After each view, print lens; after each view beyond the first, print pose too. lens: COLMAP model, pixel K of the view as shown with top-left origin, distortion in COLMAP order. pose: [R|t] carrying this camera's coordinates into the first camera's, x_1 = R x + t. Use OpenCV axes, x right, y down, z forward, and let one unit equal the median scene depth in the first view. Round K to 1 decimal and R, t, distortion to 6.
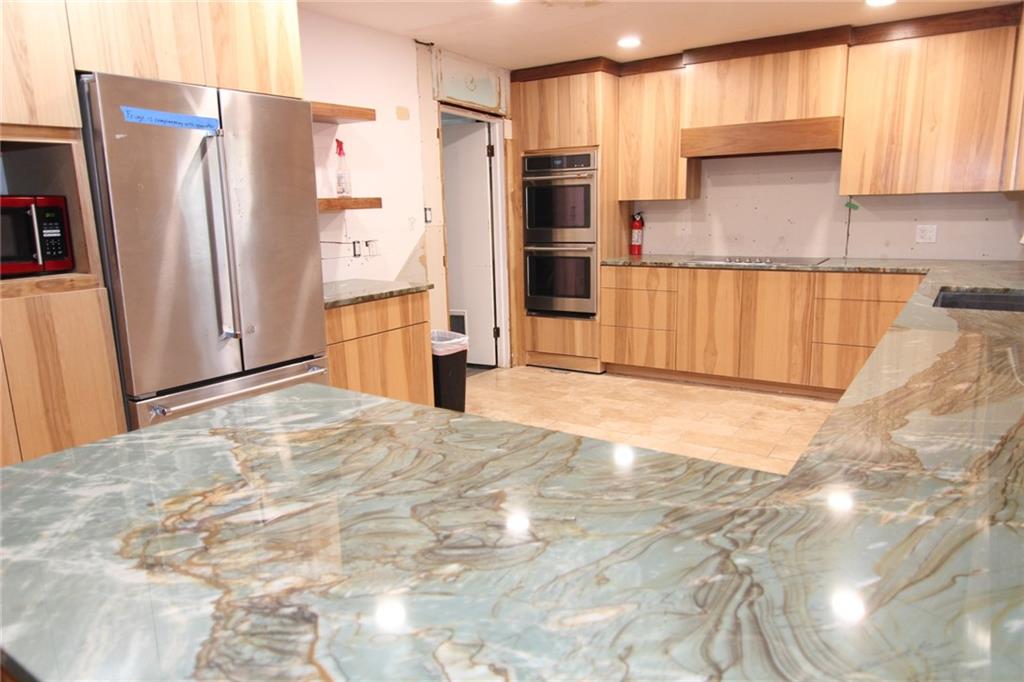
lens RADIAL K [[679.5, 0, 514.3], [0, 679.5, 345.3], [0, 0, 1]] dist [0.001926, -0.017763]
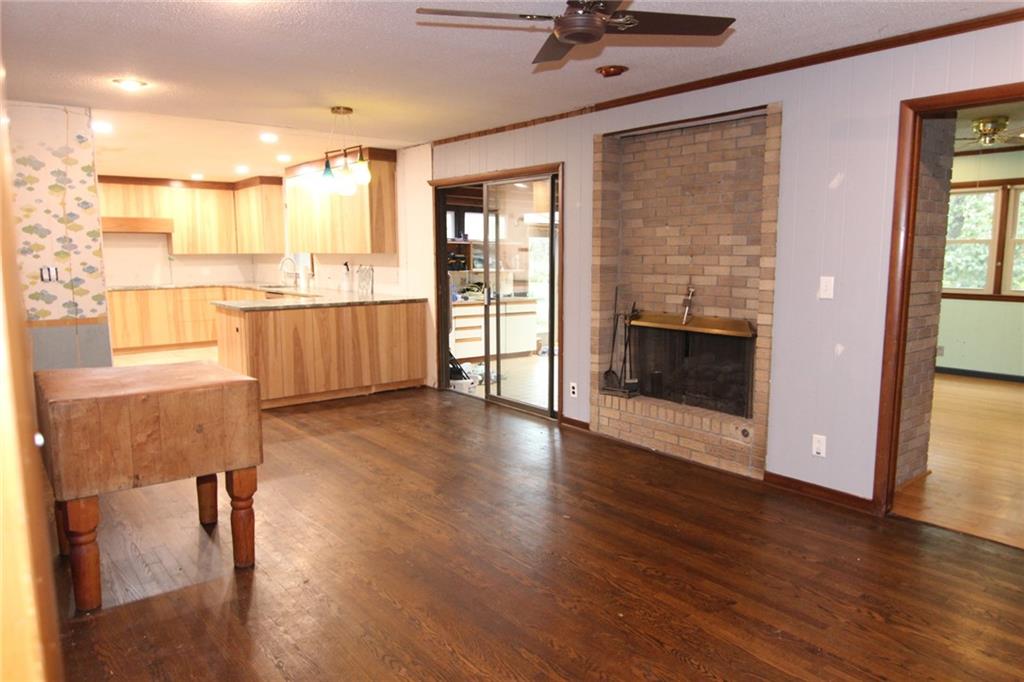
lens RADIAL K [[679.5, 0, 514.3], [0, 679.5, 345.3], [0, 0, 1]] dist [0.001926, -0.017763]
pose [[0.293488, -0.106101, 0.950057, -1.277810], [0.189740, 0.980515, 0.050889, 0.157644], [-0.936944, 0.165328, 0.307901, -0.621351]]
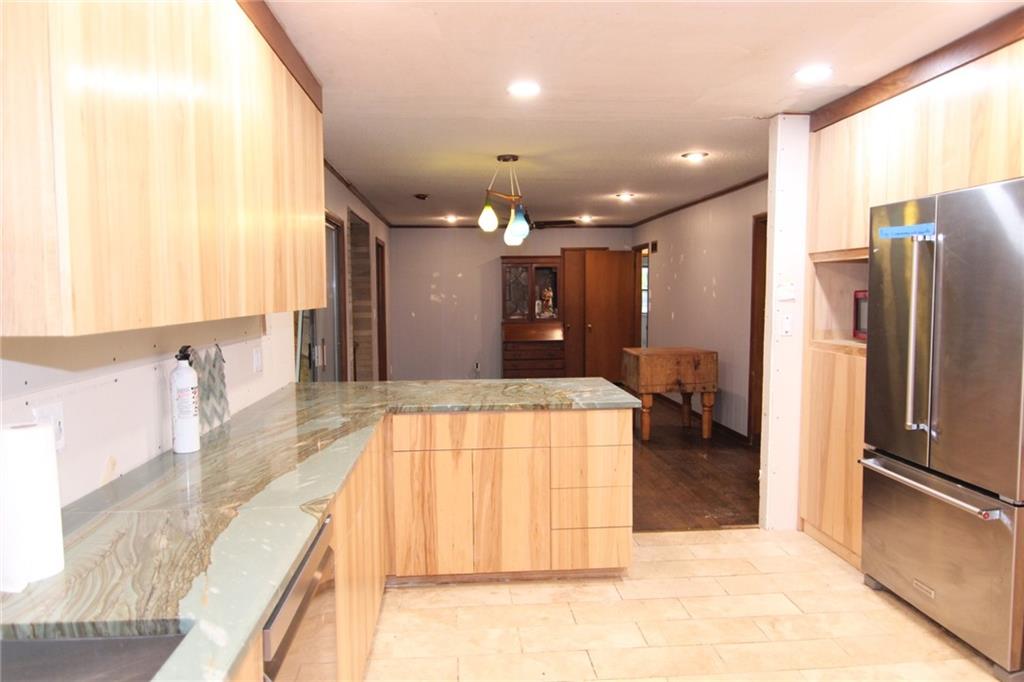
lens RADIAL K [[679.5, 0, 514.3], [0, 679.5, 345.3], [0, 0, 1]] dist [0.001926, -0.017763]
pose [[-0.777818, 0.074173, -0.624098, 0.420741], [-0.103326, 0.964408, 0.243394, -0.194247], [0.619938, 0.253802, -0.742470, 0.815911]]
